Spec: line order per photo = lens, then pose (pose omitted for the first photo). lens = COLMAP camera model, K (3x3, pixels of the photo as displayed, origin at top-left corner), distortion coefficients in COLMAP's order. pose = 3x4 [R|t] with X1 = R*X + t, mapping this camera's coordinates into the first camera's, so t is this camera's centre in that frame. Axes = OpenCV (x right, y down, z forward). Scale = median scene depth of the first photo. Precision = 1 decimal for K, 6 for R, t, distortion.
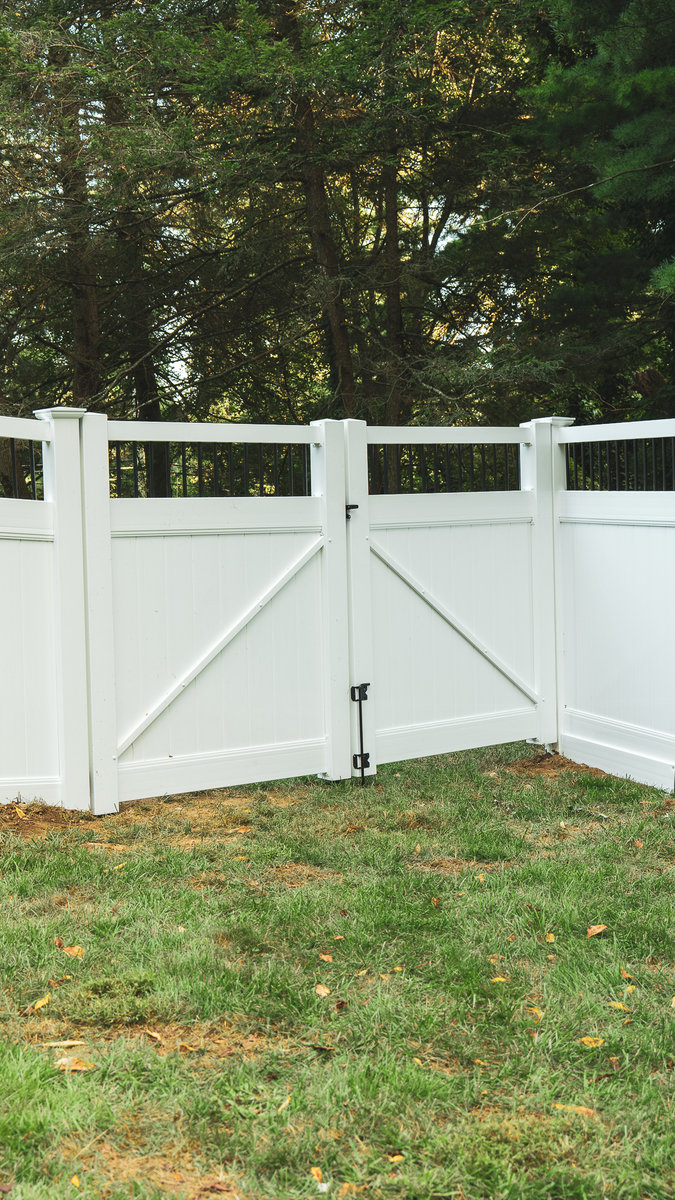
lens RADIAL K [[1650.5, 0, 336.0], [0, 1650.5, 593.3], [0, 0, 1]] dist [-0.011969, 0.000000]
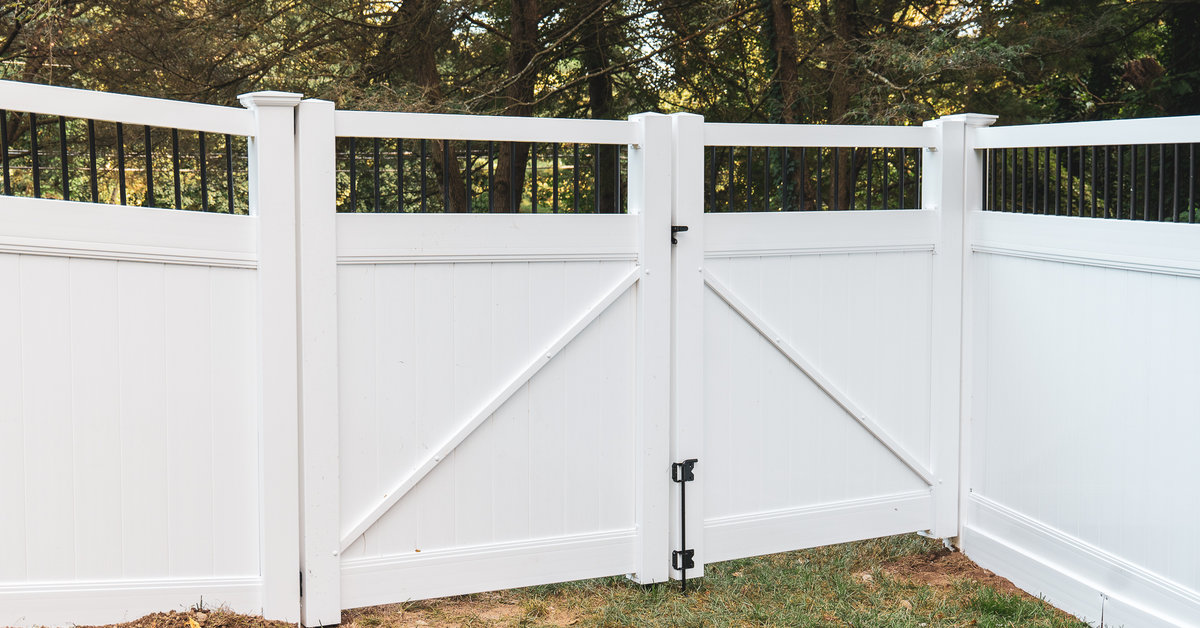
lens RADIAL K [[1611.0, 0, 602.5], [0, 1611.0, 323.0], [0, 0, 1]] dist [0.006205, 0.000000]
pose [[0.988575, 0.035655, -0.146451, 0.083868], [-0.031379, 0.999014, 0.031404, -0.030636], [0.147426, -0.026450, 0.988719, 0.254271]]
